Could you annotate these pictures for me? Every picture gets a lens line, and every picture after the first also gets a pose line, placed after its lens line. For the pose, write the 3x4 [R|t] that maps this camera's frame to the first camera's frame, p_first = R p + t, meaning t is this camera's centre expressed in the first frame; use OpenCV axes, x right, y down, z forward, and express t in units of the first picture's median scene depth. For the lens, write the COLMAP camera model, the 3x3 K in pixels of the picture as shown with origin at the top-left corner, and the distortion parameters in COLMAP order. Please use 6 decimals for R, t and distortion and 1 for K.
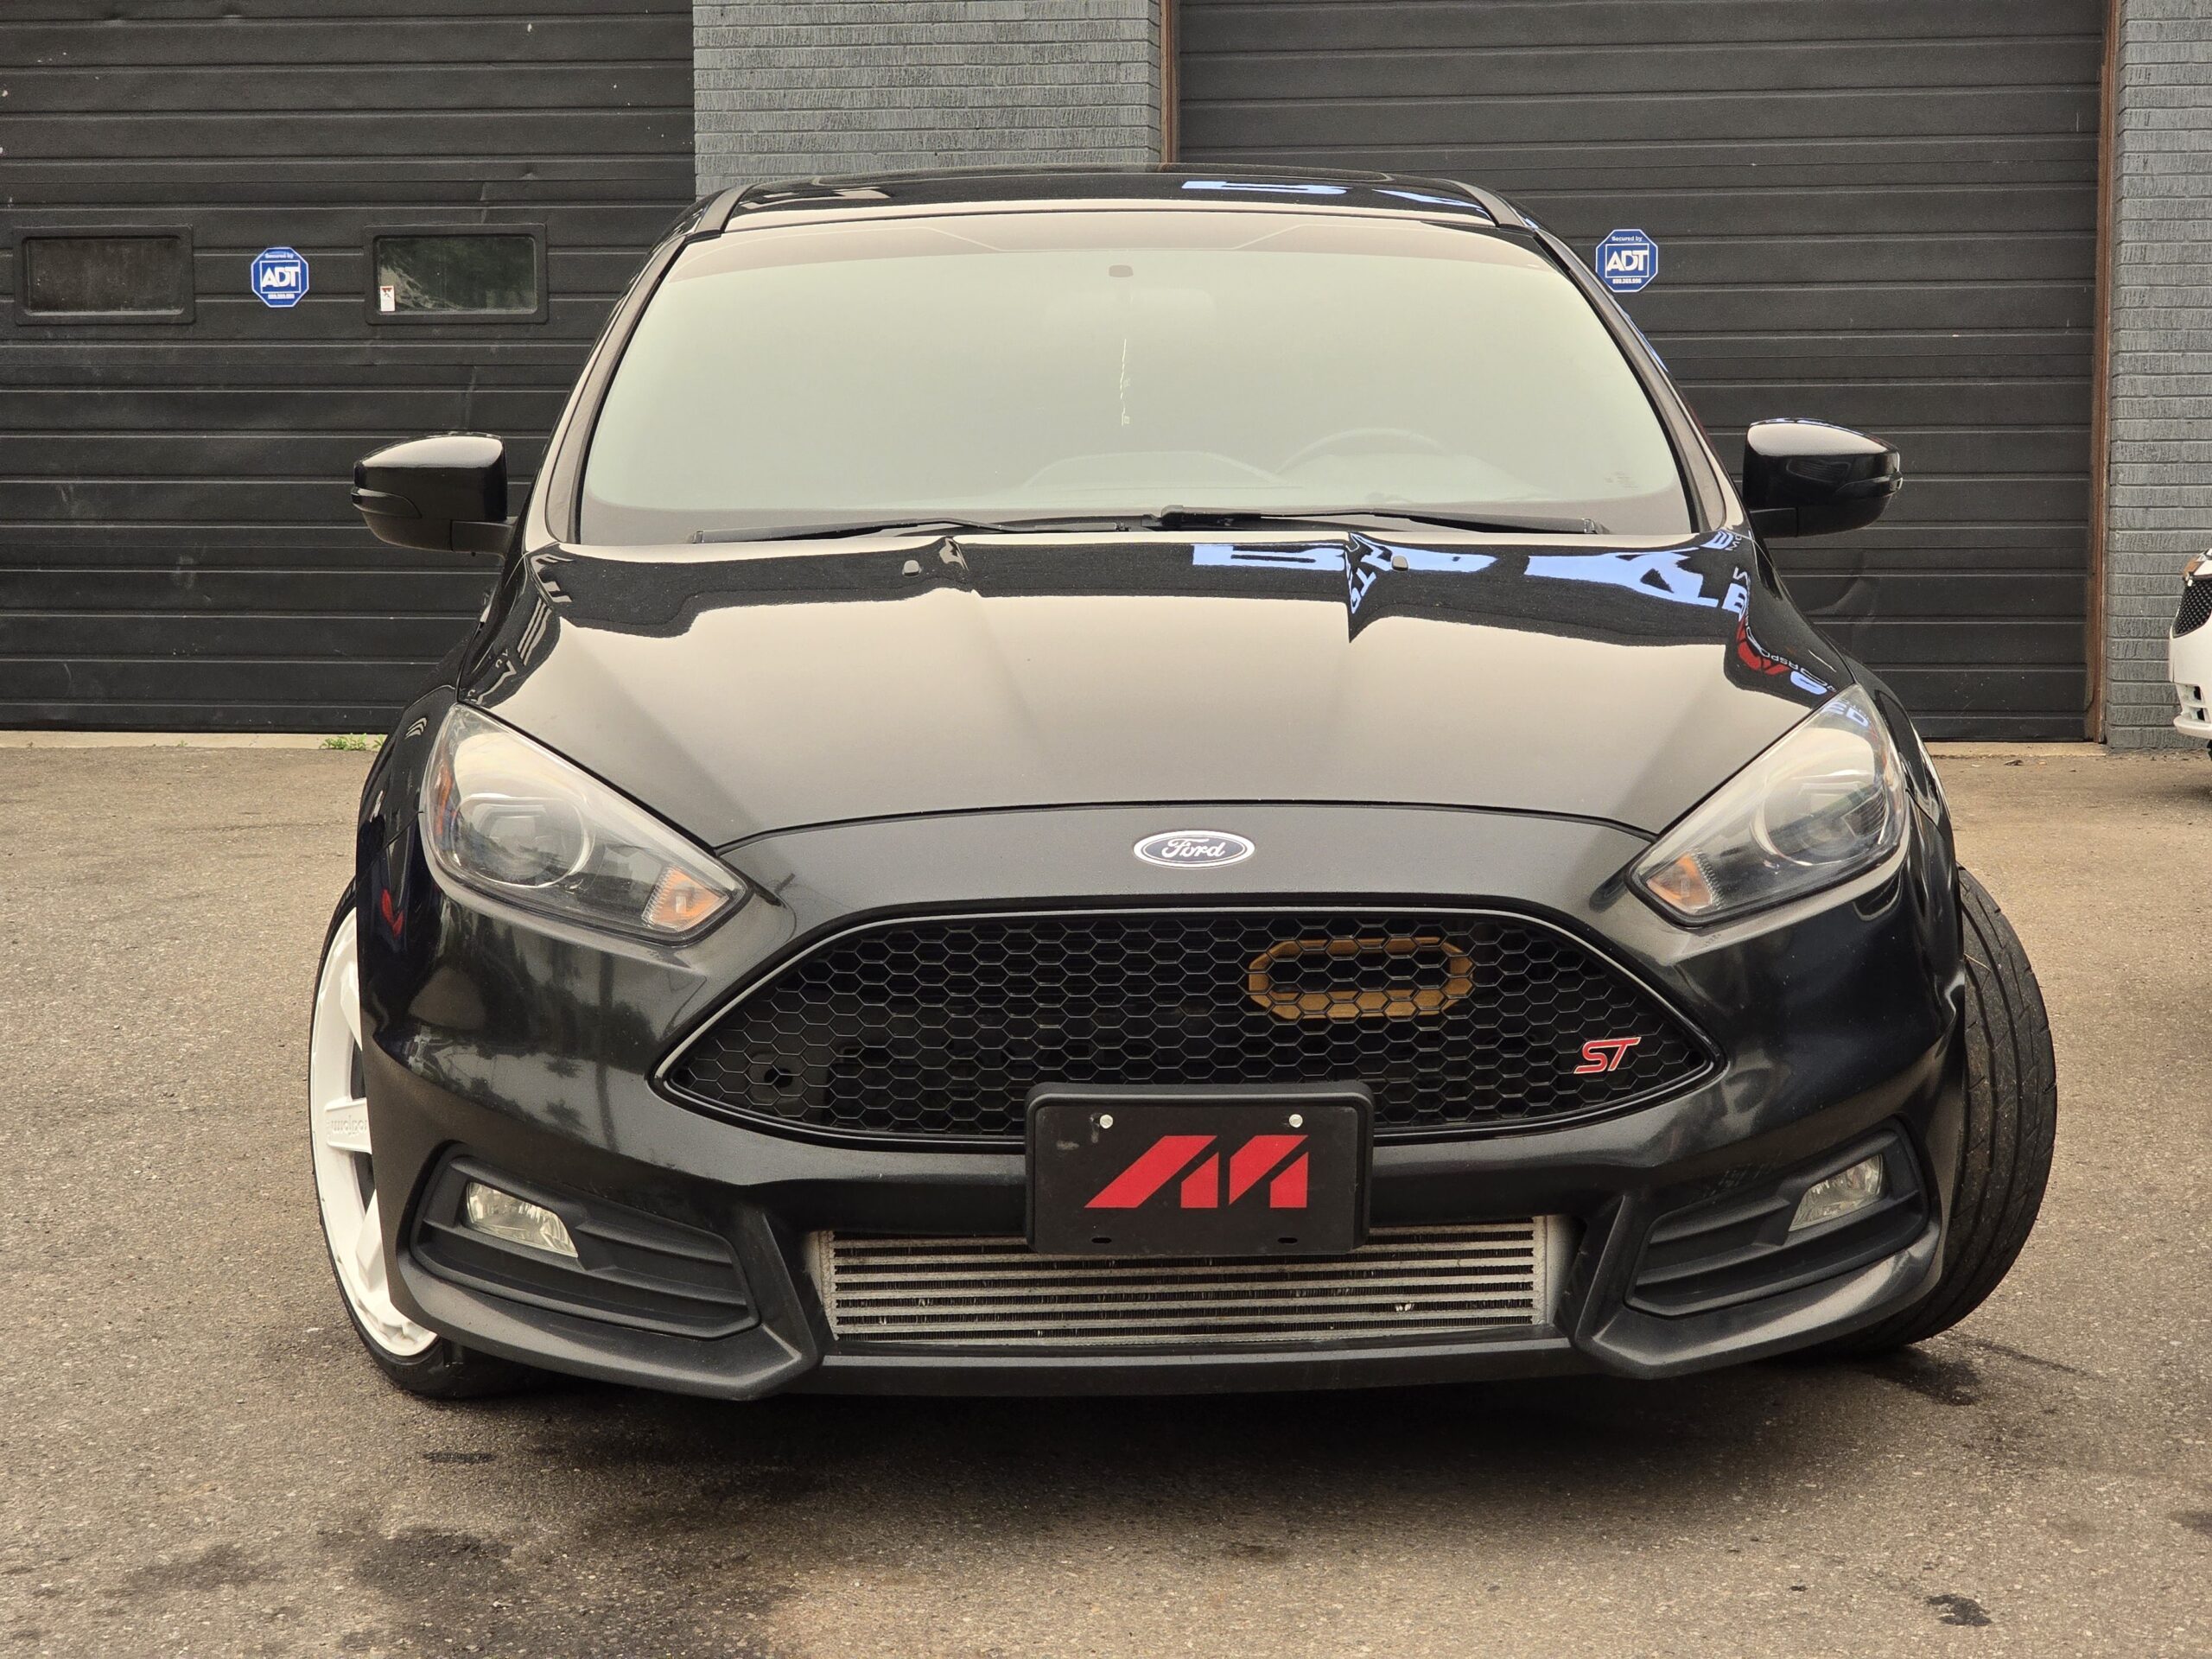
lens RADIAL K [[4322.3, 0, 1106.0], [0, 4322.3, 829.5], [0, 0, 1]] dist [-0.654567, 6.706095]
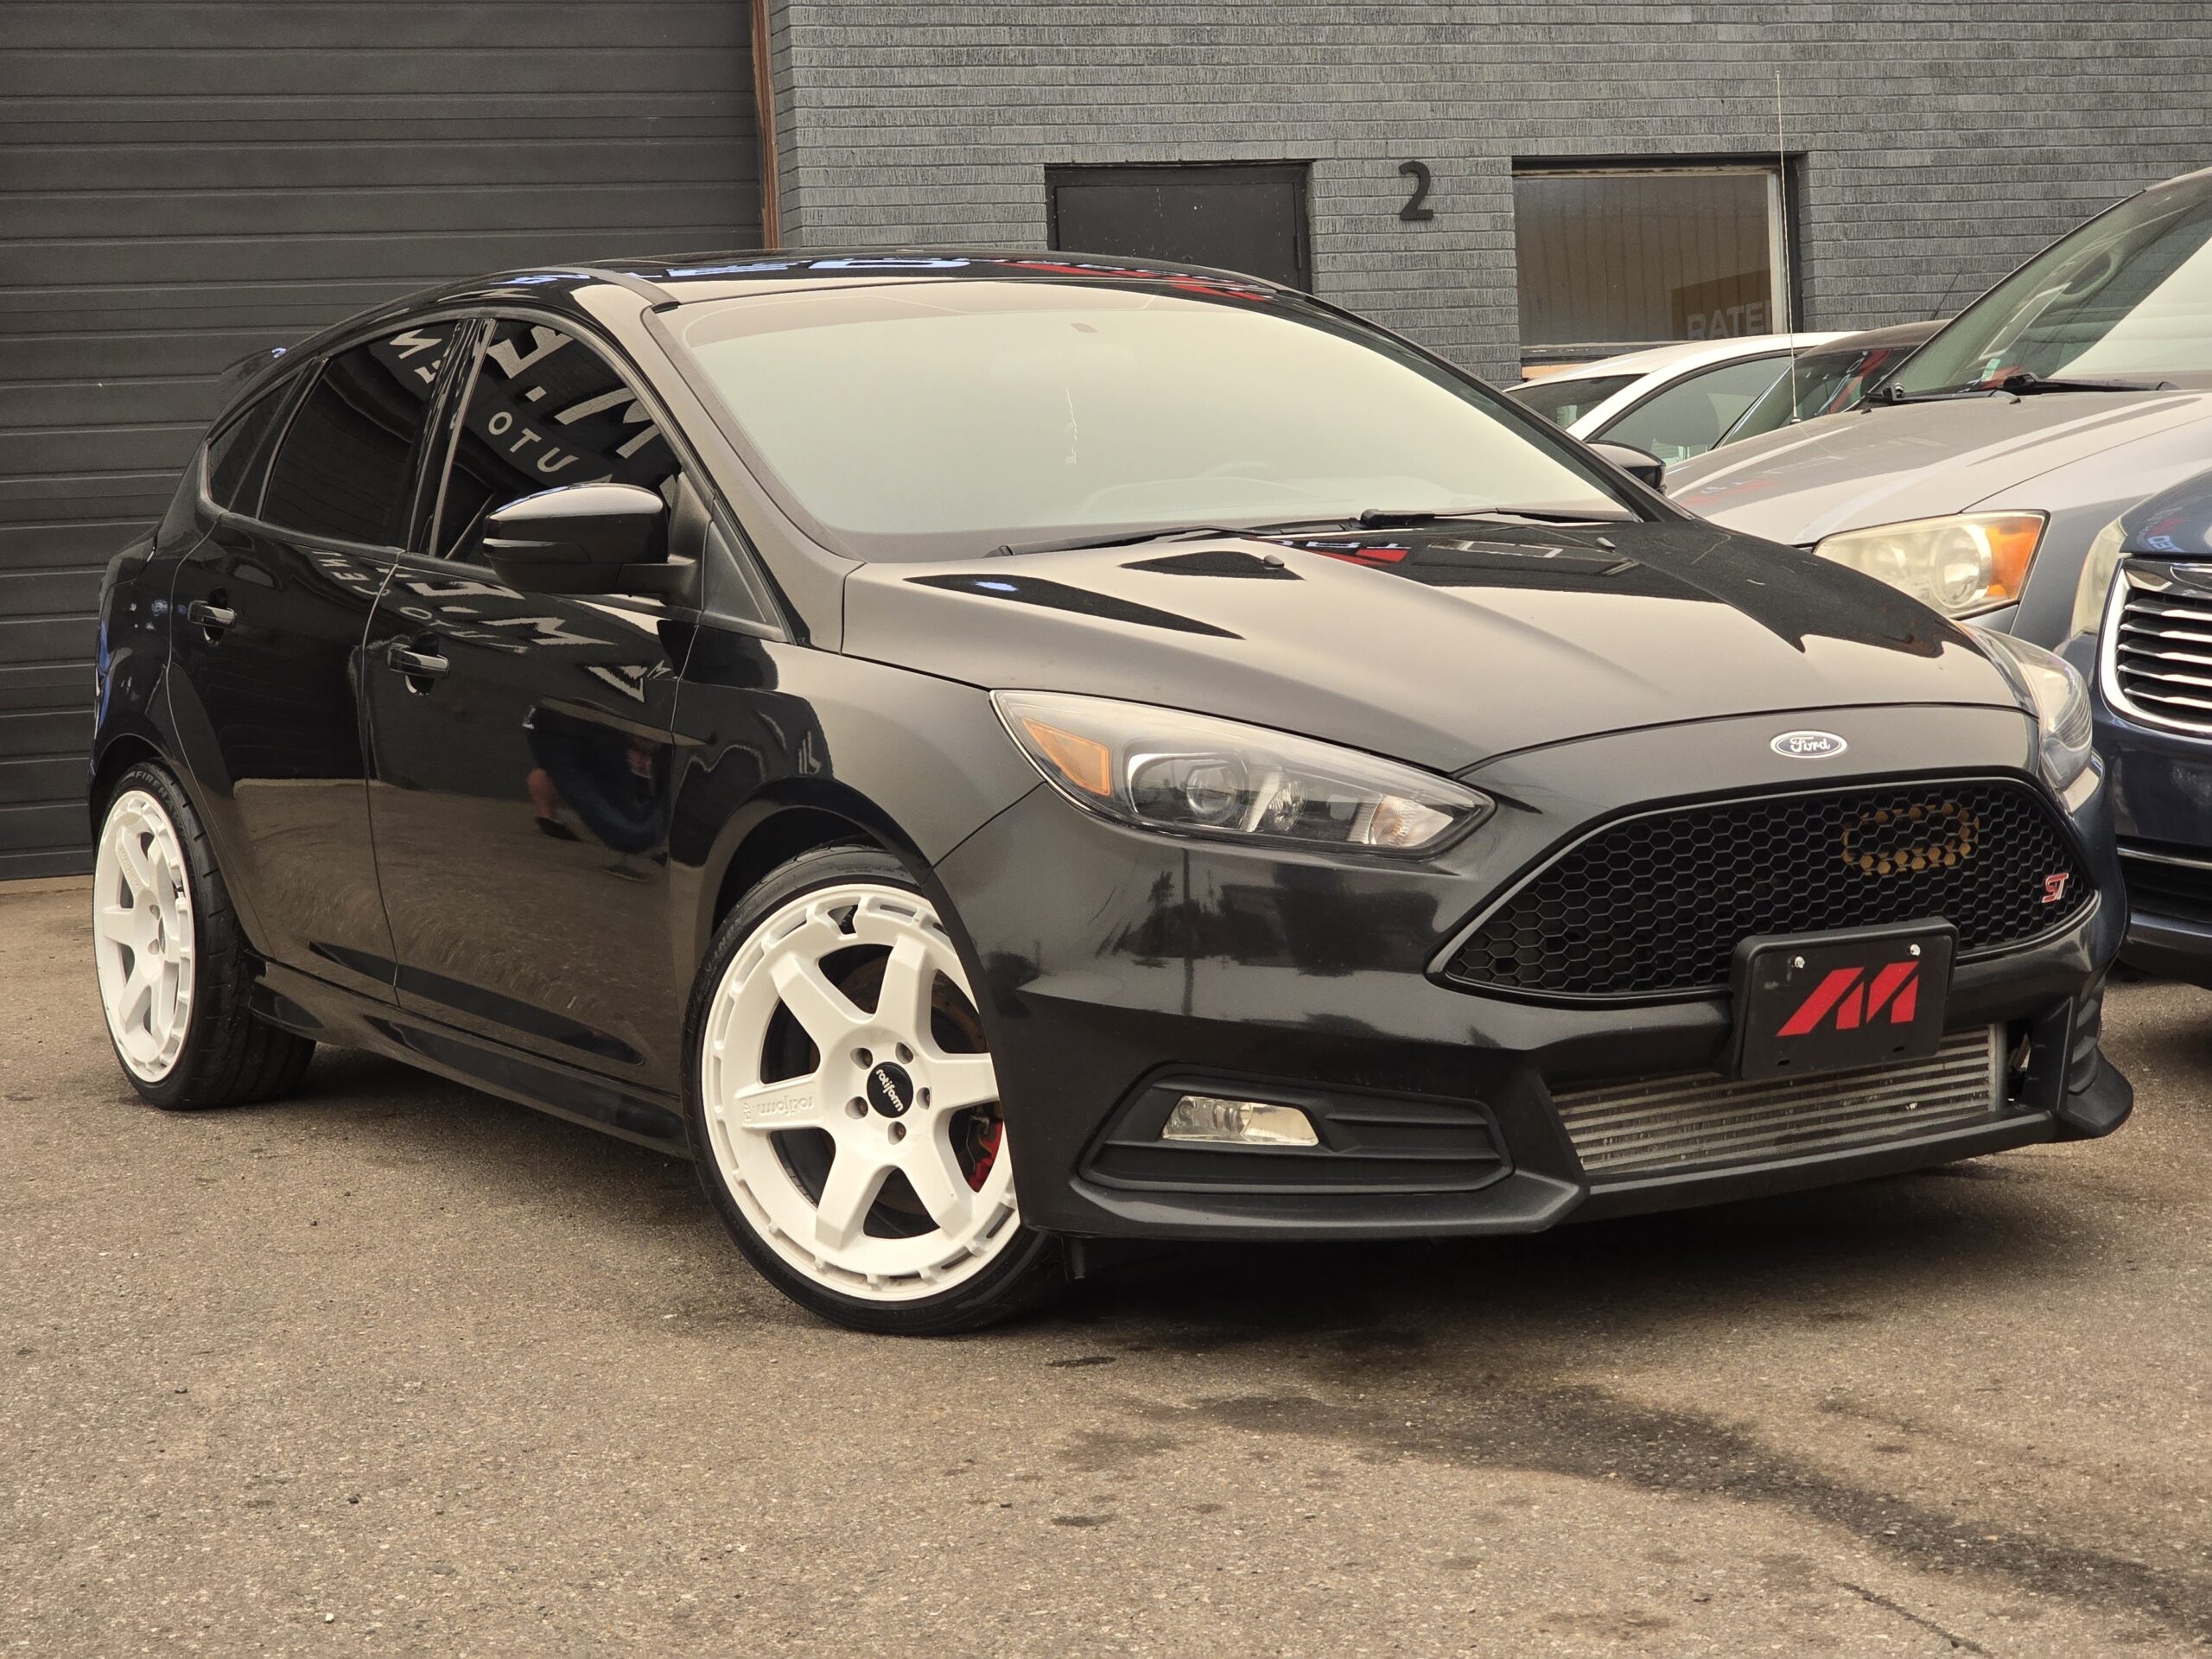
lens RADIAL K [[4322.3, 0, 1106.0], [0, 4322.3, 829.5], [0, 0, 1]] dist [-0.654567, 6.706095]
pose [[0.886374, -0.071614, 0.457397, -0.721635], [0.090447, 0.995713, -0.019376, 0.034329], [-0.454048, 0.058545, 0.889052, -0.008056]]
